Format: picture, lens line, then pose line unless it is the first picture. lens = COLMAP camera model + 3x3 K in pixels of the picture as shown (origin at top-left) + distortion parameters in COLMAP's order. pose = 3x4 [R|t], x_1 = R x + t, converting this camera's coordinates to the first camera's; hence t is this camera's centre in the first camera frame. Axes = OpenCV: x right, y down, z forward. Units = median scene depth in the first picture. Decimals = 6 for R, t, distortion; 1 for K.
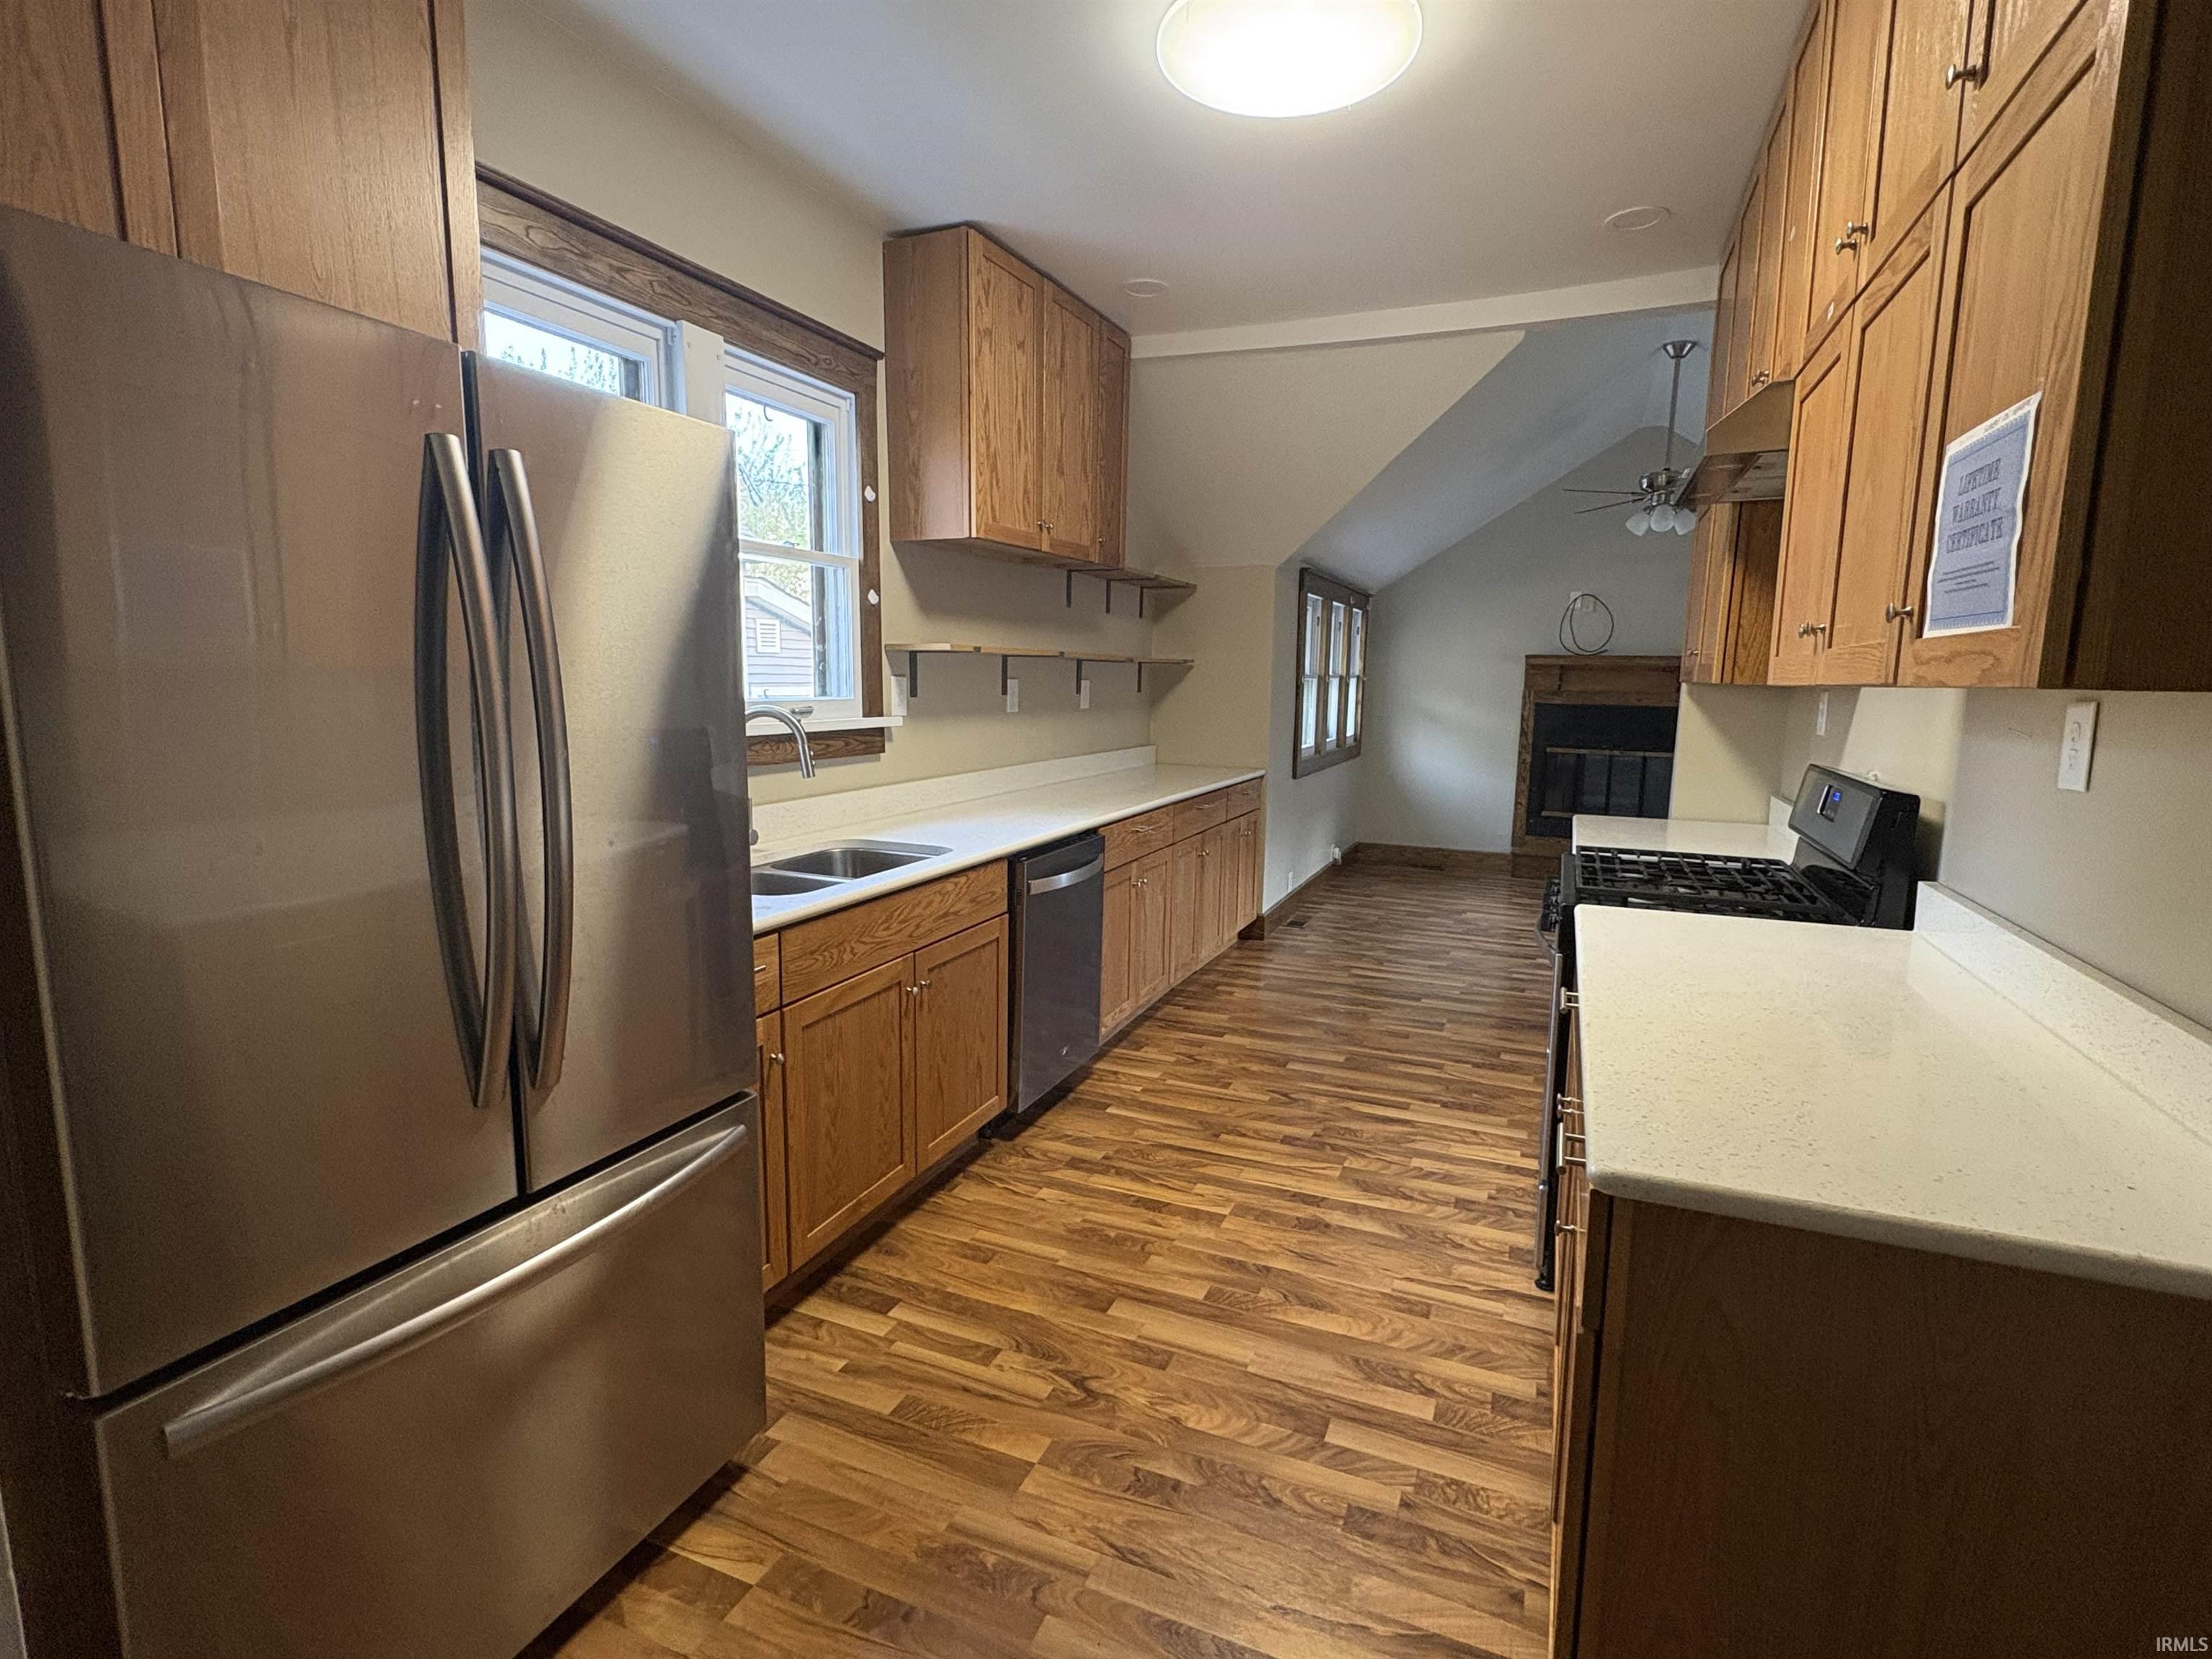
lens RADIAL K [[1090.7, 0, 1106.0], [0, 1090.7, 829.5], [0, 0, 1]] dist [0.030966, 0.000255]
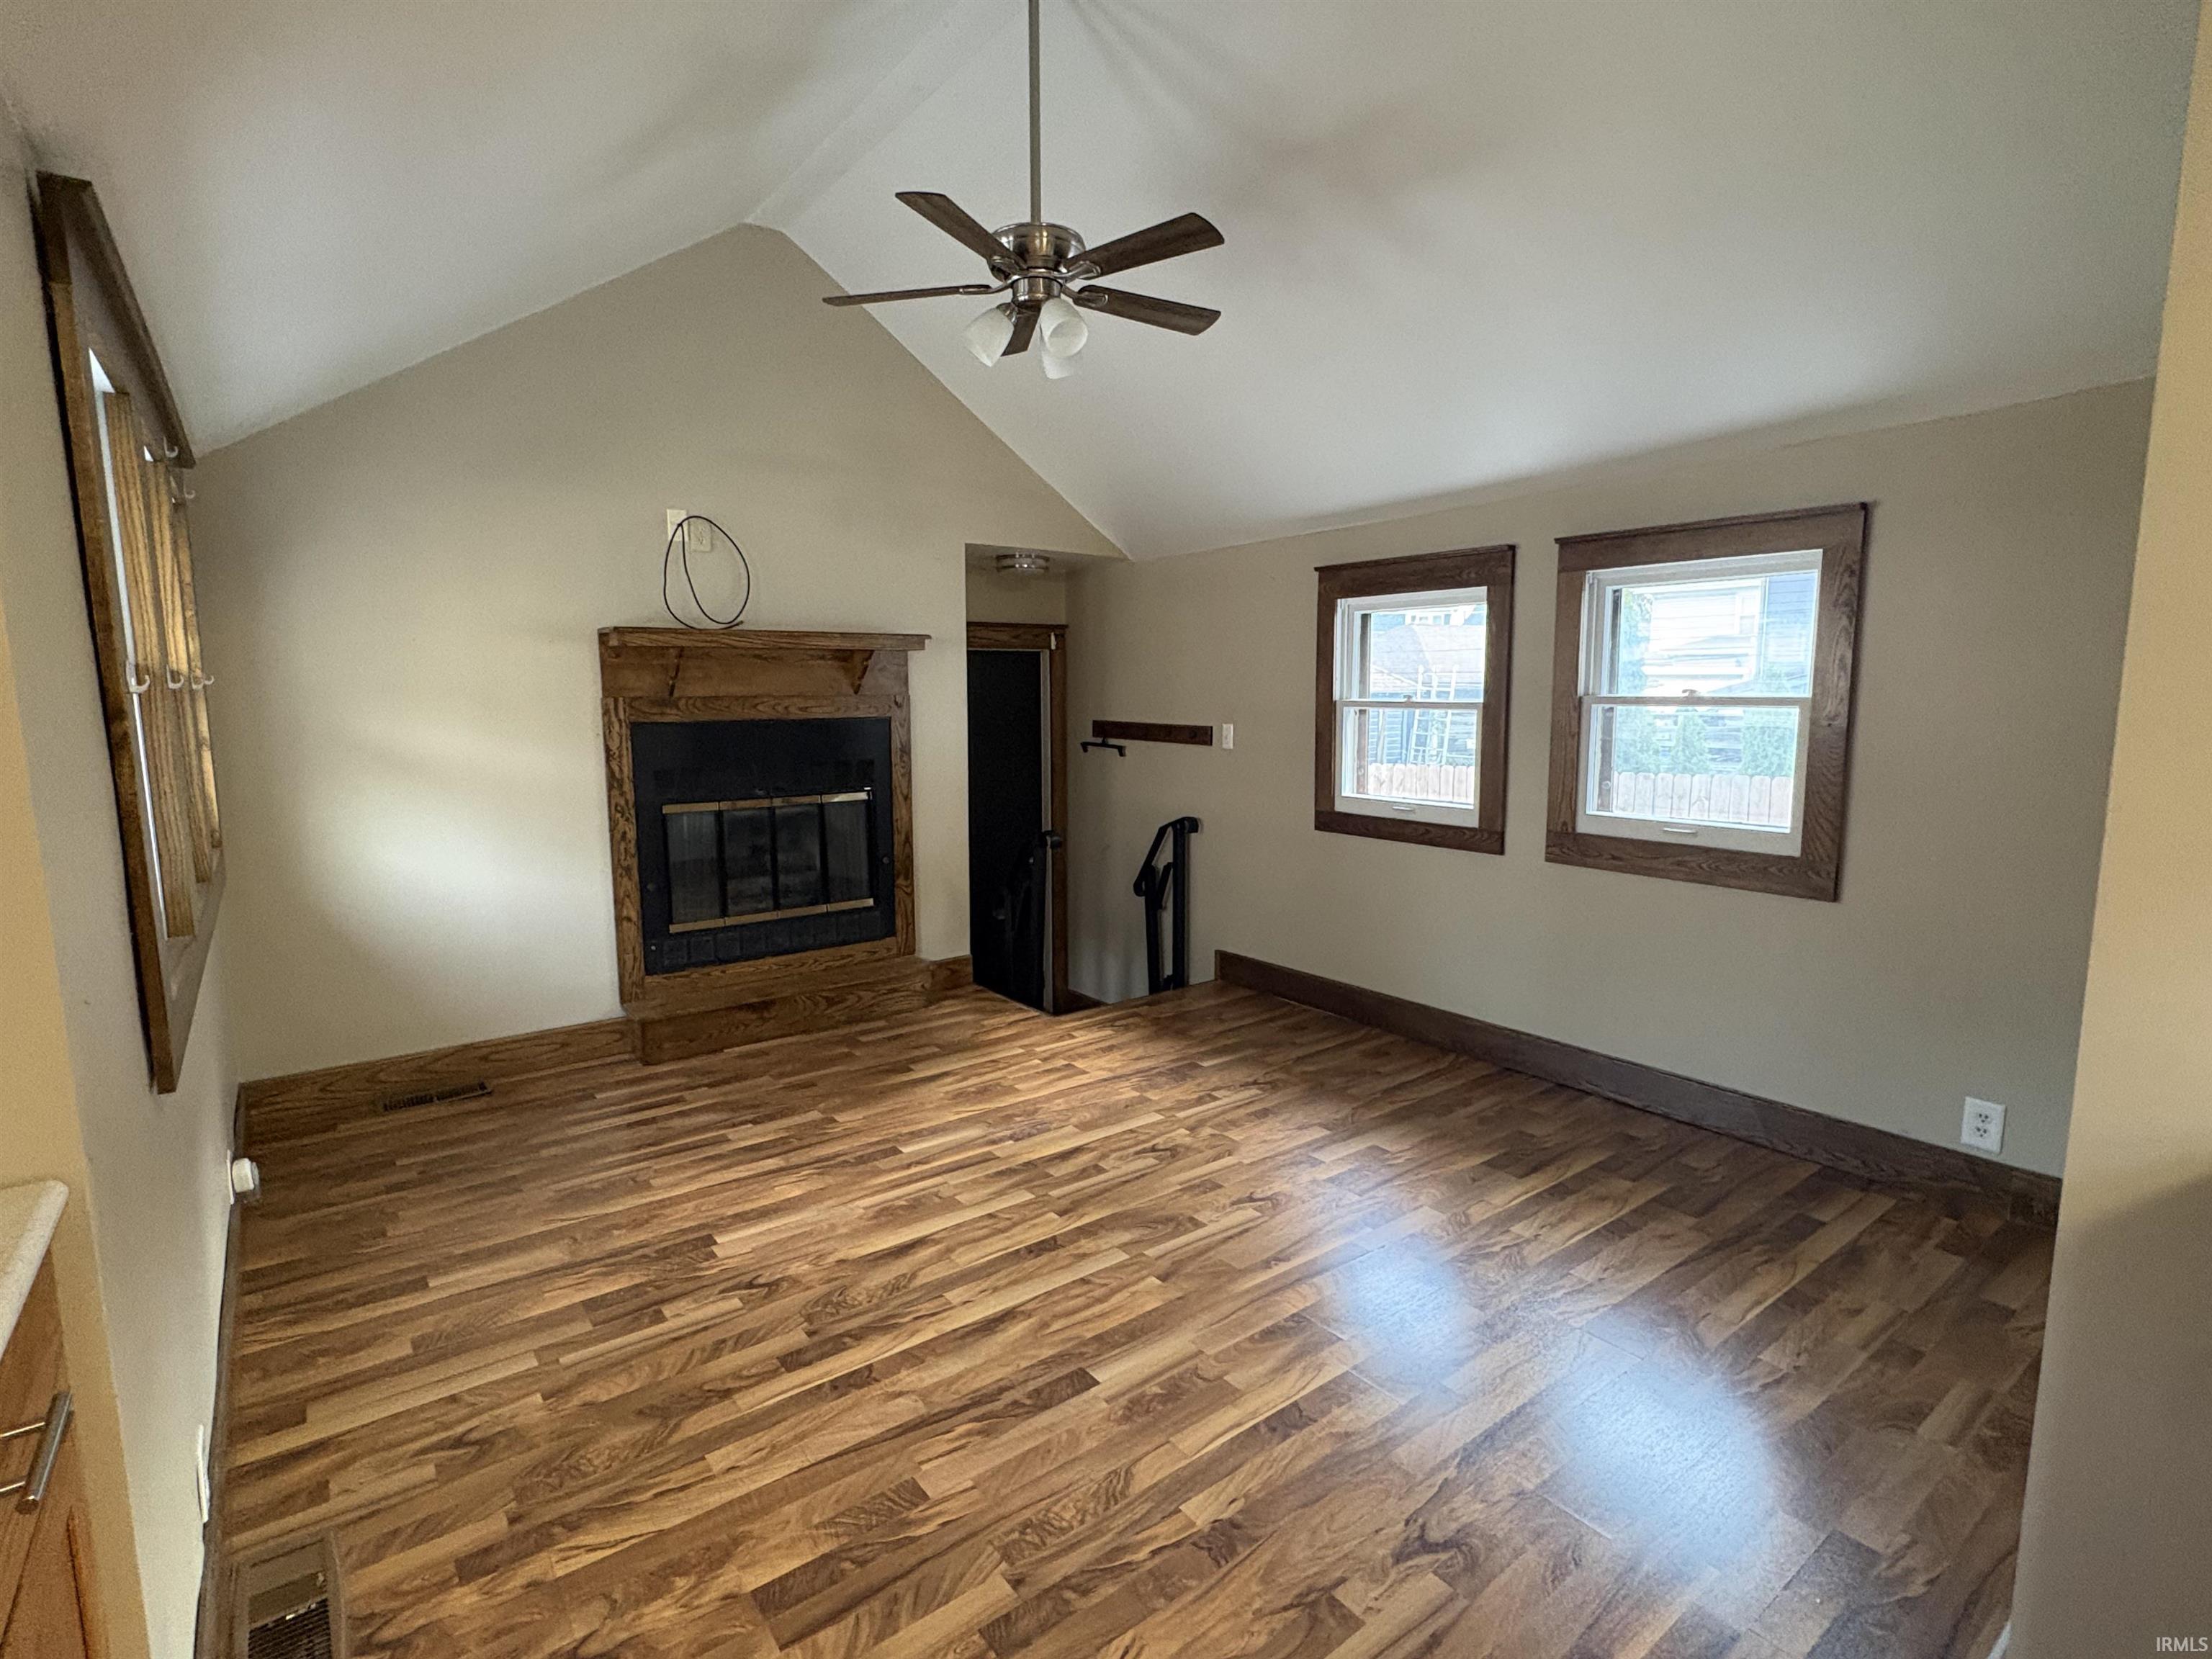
lens RADIAL K [[1090.7, 0, 1106.0], [0, 1090.7, 829.5], [0, 0, 1]] dist [0.030966, 0.000255]
pose [[0.502139, -0.140524, 0.853293, 0.060374], [0.138139, 0.987073, 0.081265, -0.077188], [-0.853683, 0.077067, 0.515060, 0.552997]]
